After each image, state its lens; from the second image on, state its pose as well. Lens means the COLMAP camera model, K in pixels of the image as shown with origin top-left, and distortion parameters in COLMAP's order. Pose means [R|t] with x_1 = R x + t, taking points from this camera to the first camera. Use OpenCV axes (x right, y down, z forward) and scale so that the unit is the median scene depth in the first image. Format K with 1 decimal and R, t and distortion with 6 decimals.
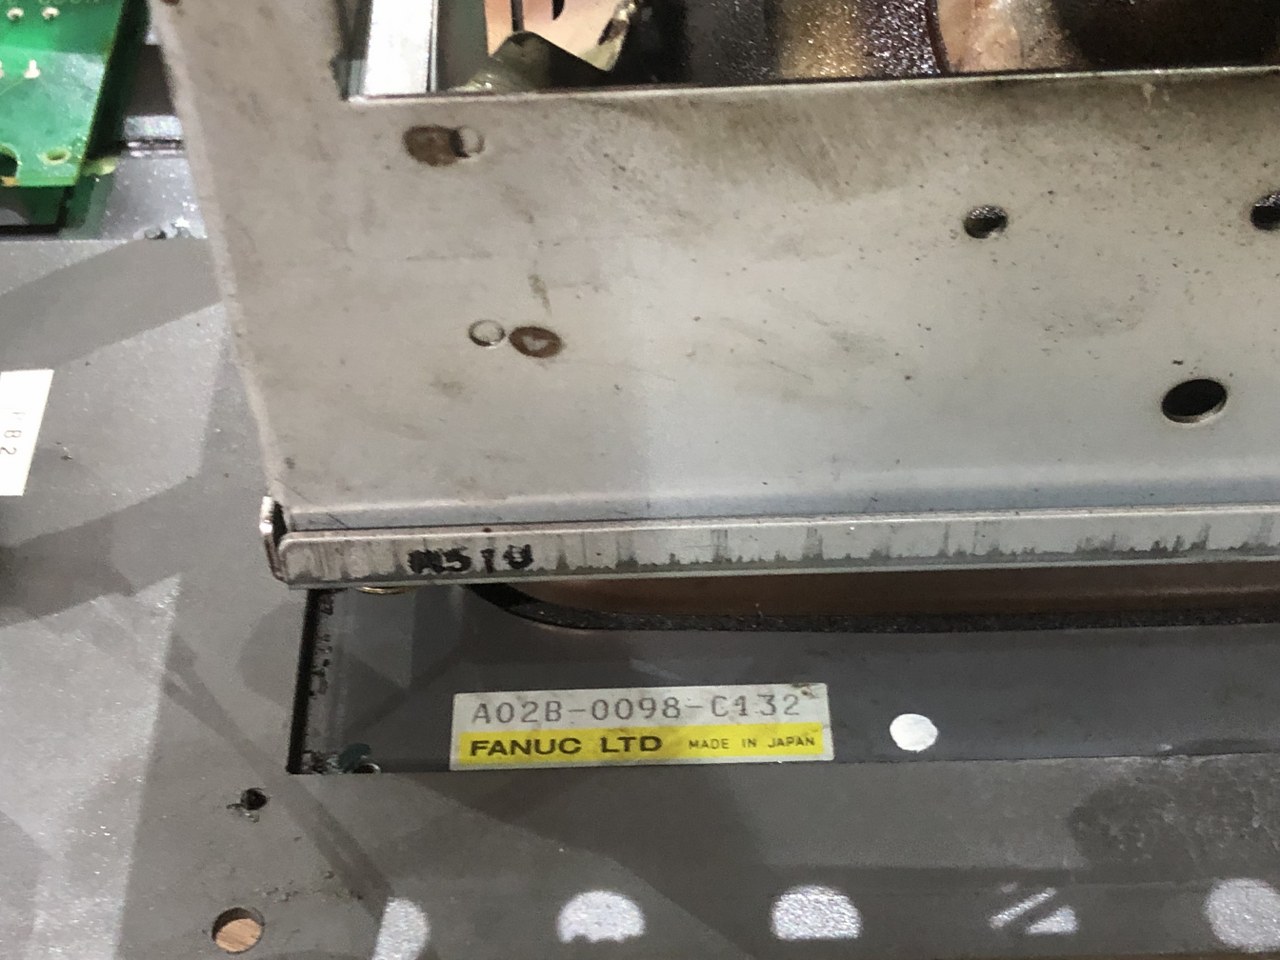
lens RADIAL K [[2001.6, 0, 640.0], [0, 2001.6, 480.0], [0, 0, 1]] dist [0.170988, -0.747428]
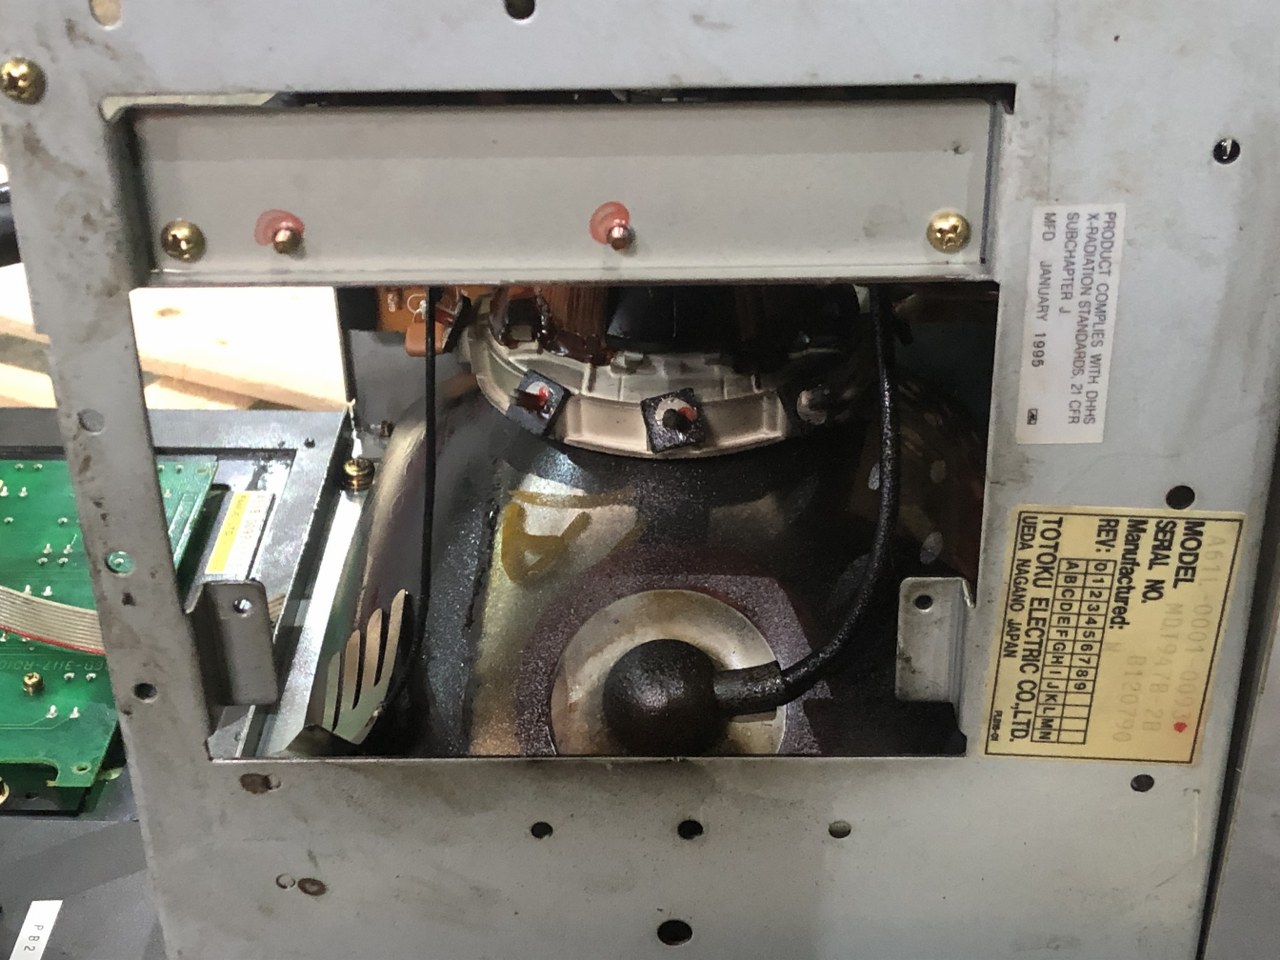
lens RADIAL K [[2001.6, 0, 640.0], [0, 2001.6, 480.0], [0, 0, 1]] dist [0.170988, -0.747428]
pose [[0.998999, 0.026312, -0.036185, 0.323712], [-0.035401, 0.959431, -0.279712, 0.085622], [0.027357, 0.280713, 0.959402, -0.934763]]
